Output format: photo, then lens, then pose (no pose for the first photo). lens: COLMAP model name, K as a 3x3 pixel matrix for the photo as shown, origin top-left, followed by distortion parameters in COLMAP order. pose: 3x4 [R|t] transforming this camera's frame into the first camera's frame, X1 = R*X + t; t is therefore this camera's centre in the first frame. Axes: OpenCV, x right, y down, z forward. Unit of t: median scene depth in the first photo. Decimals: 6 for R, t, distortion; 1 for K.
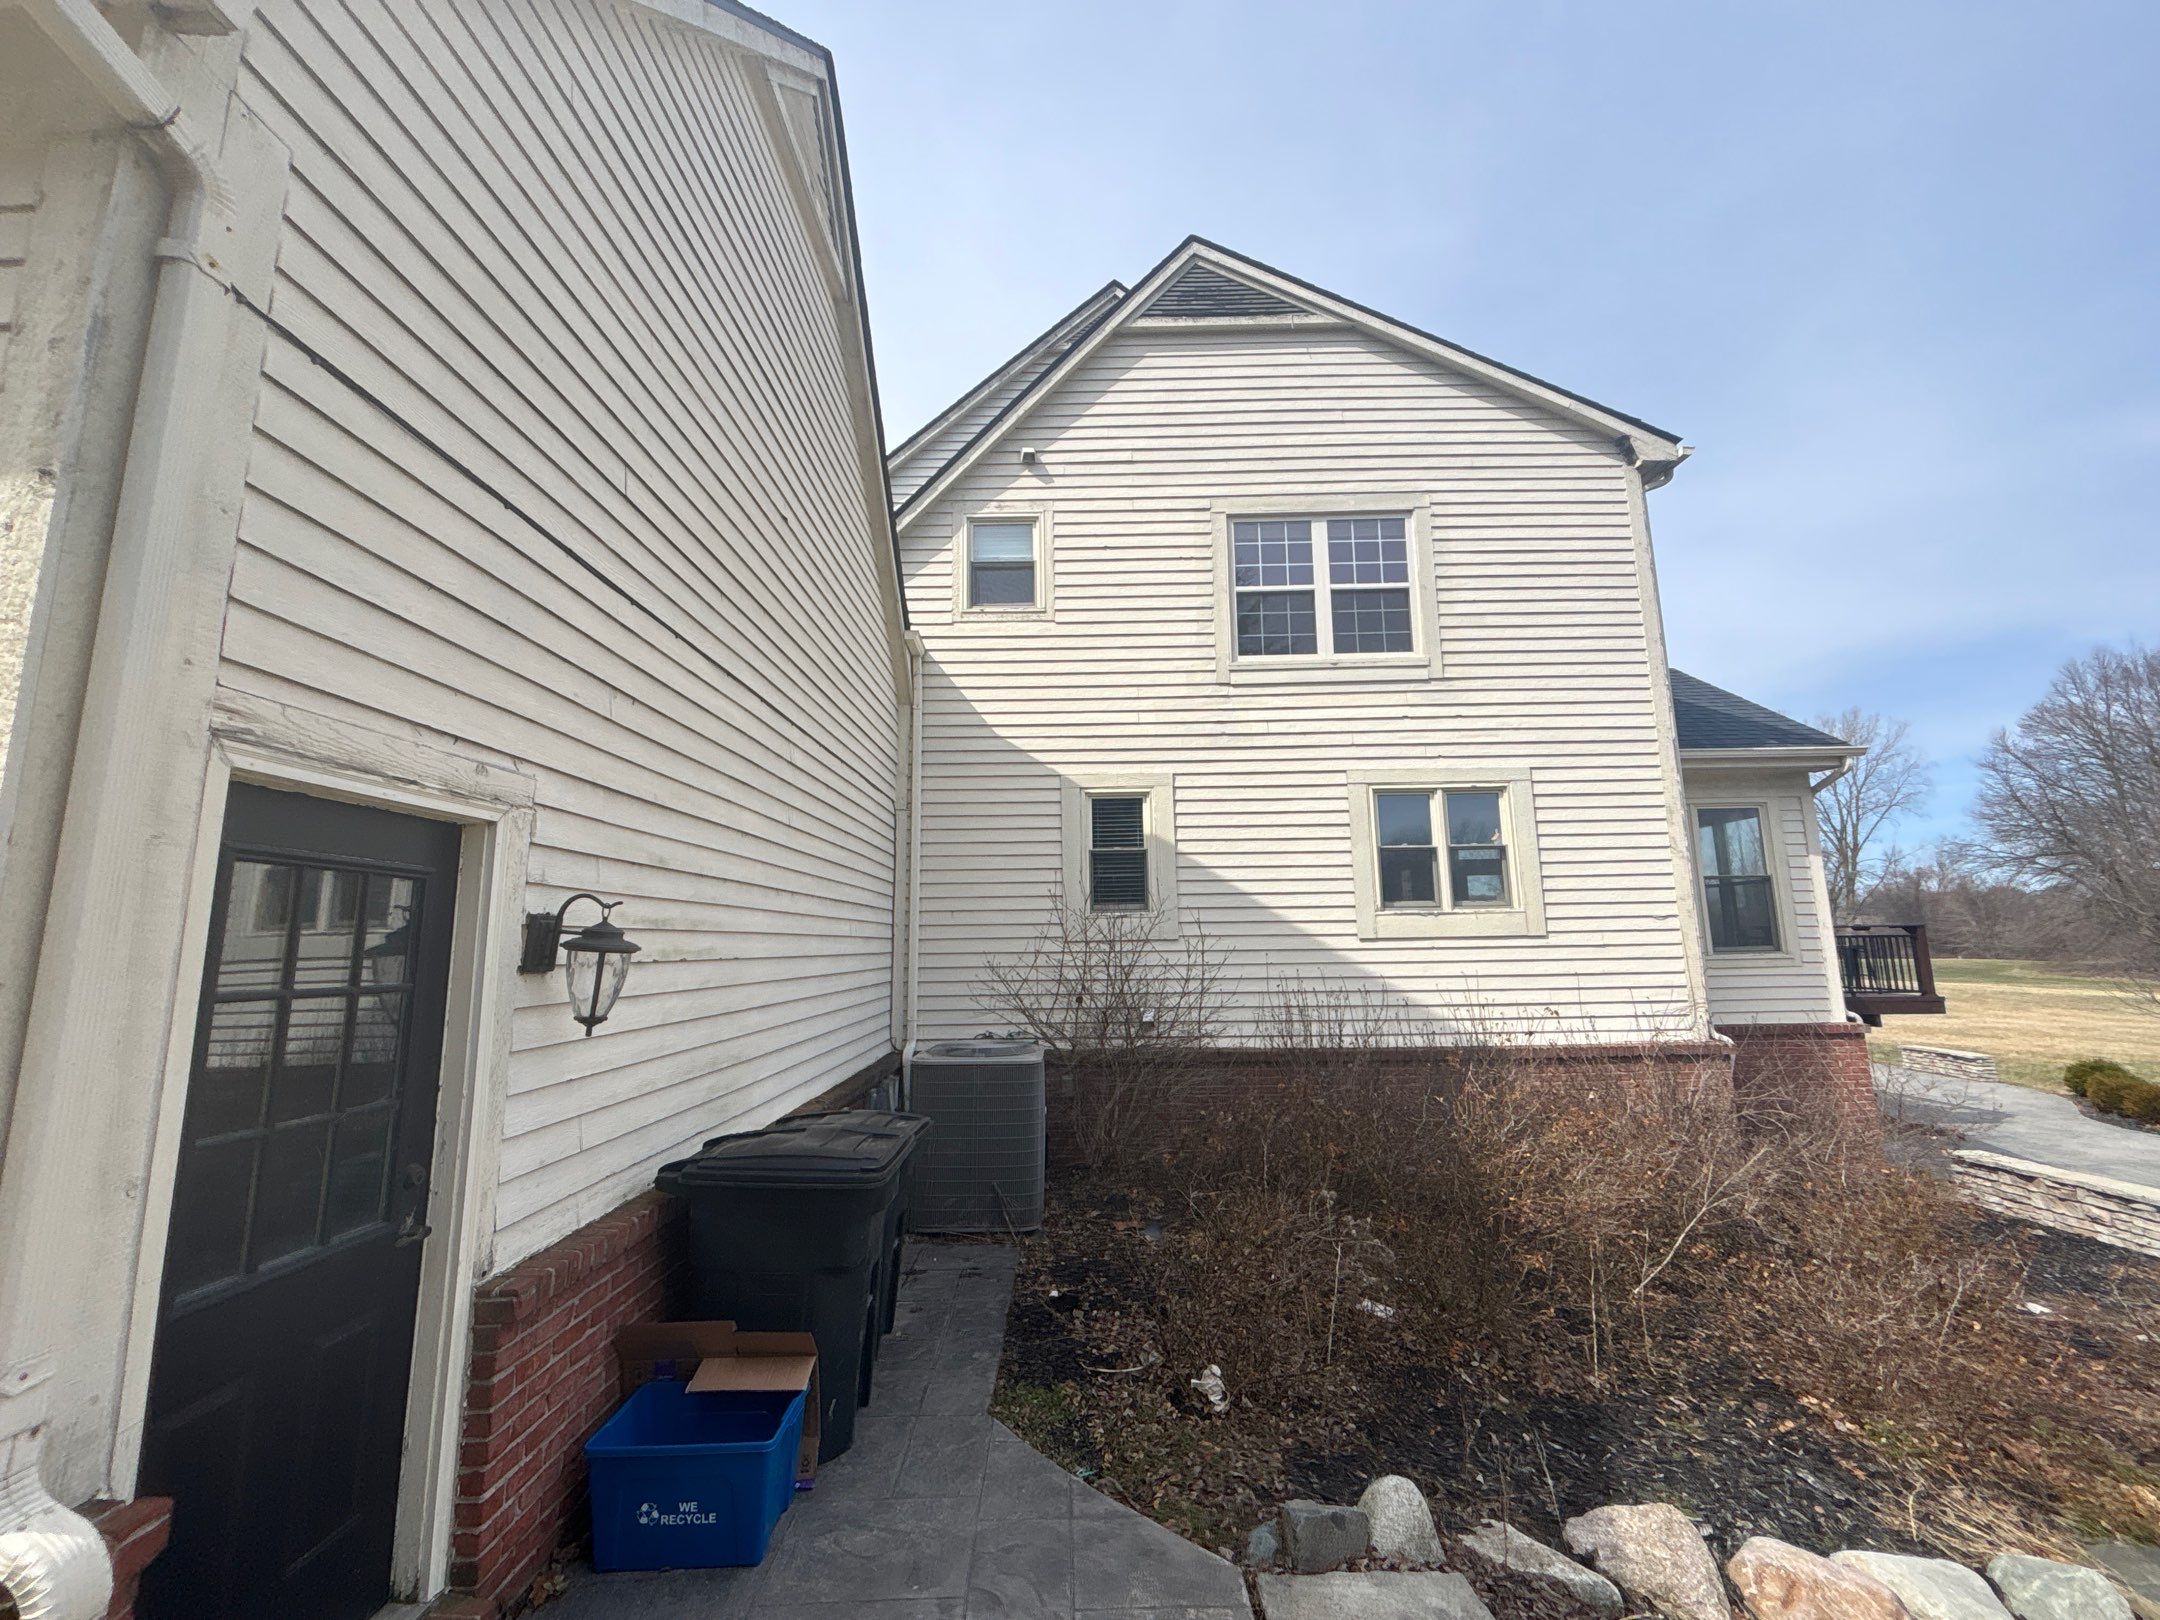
lens RADIAL K [[870.6, 0, 1087.4], [0, 870.6, 822.3], [0, 0, 1]] dist [-0.001118, 0.003510]
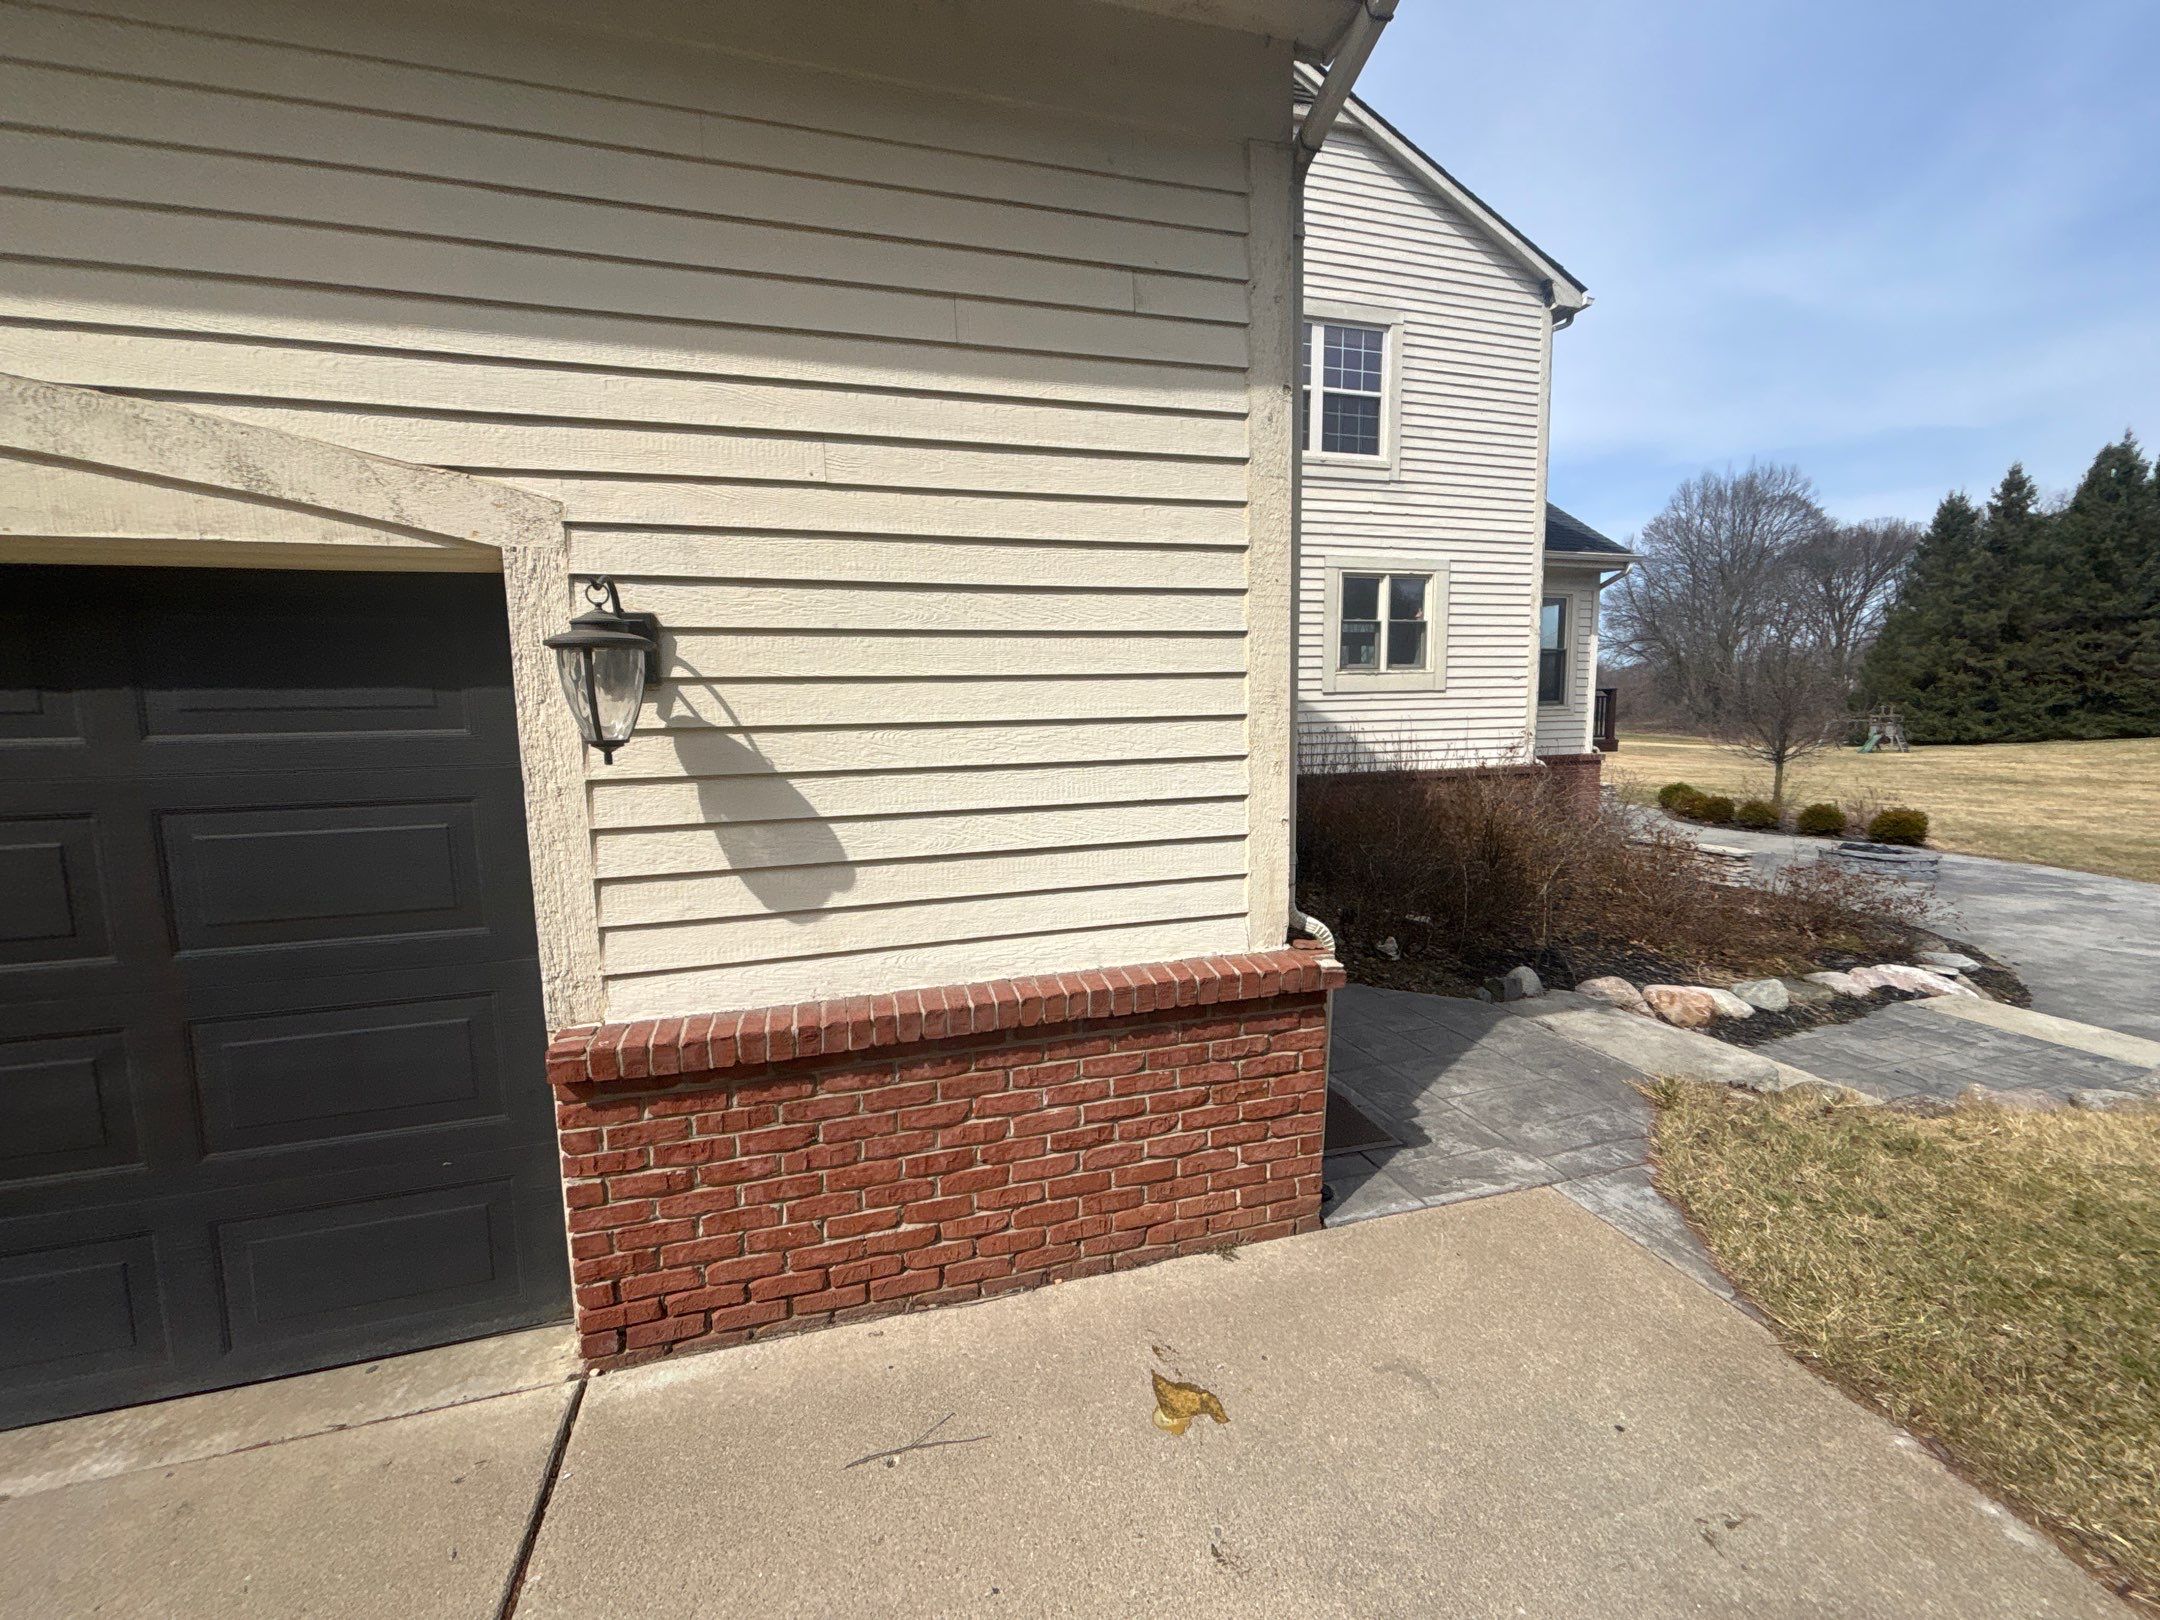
lens RADIAL K [[870.6, 0, 1087.4], [0, 870.6, 822.3], [0, 0, 1]] dist [-0.001118, 0.003510]
pose [[0.957540, -0.036804, 0.285941, -0.385252], [-0.039028, 0.966140, 0.255049, 0.004462], [-0.285645, -0.255379, 0.923682, -0.138447]]
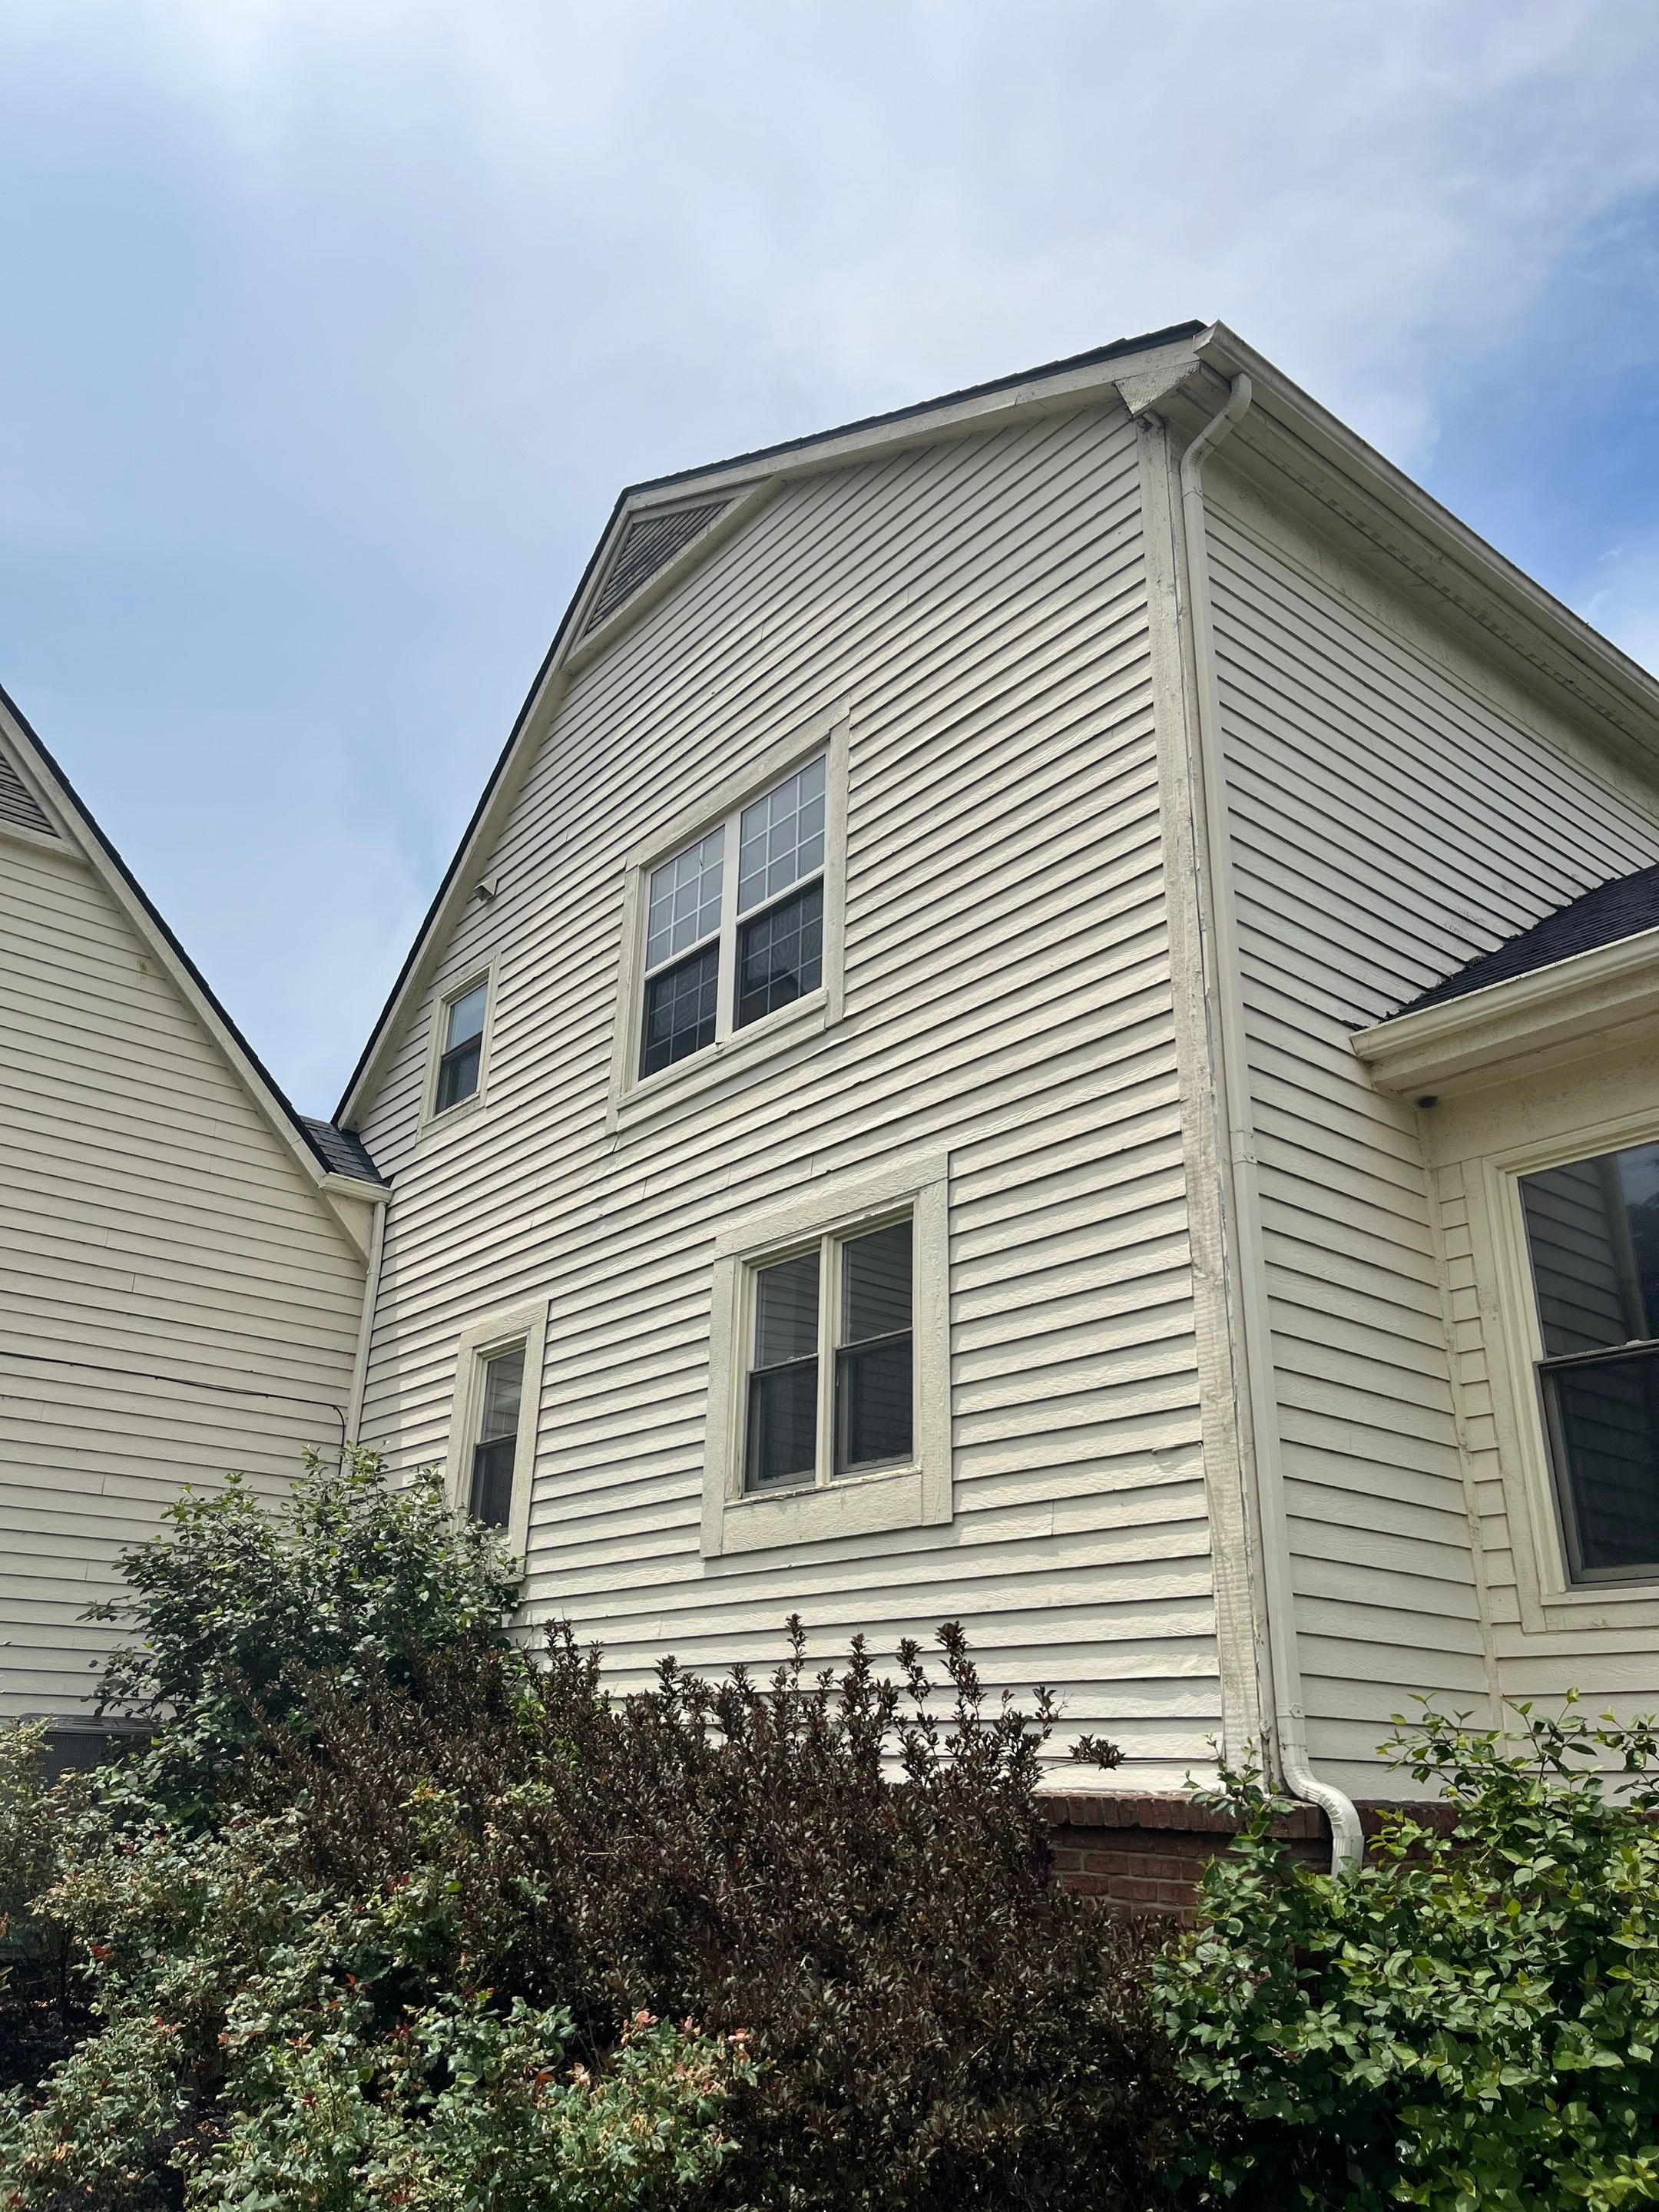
lens RADIAL K [[1694.7, 0, 829.5], [0, 1694.7, 1106.0], [0, 0, 1]] dist [0.001660, 0.001006]
pose [[0.630762, -0.255169, -0.732822, 1.110996], [0.081352, 0.960928, -0.264573, 0.141997], [0.771700, 0.107266, 0.626875, 0.380298]]
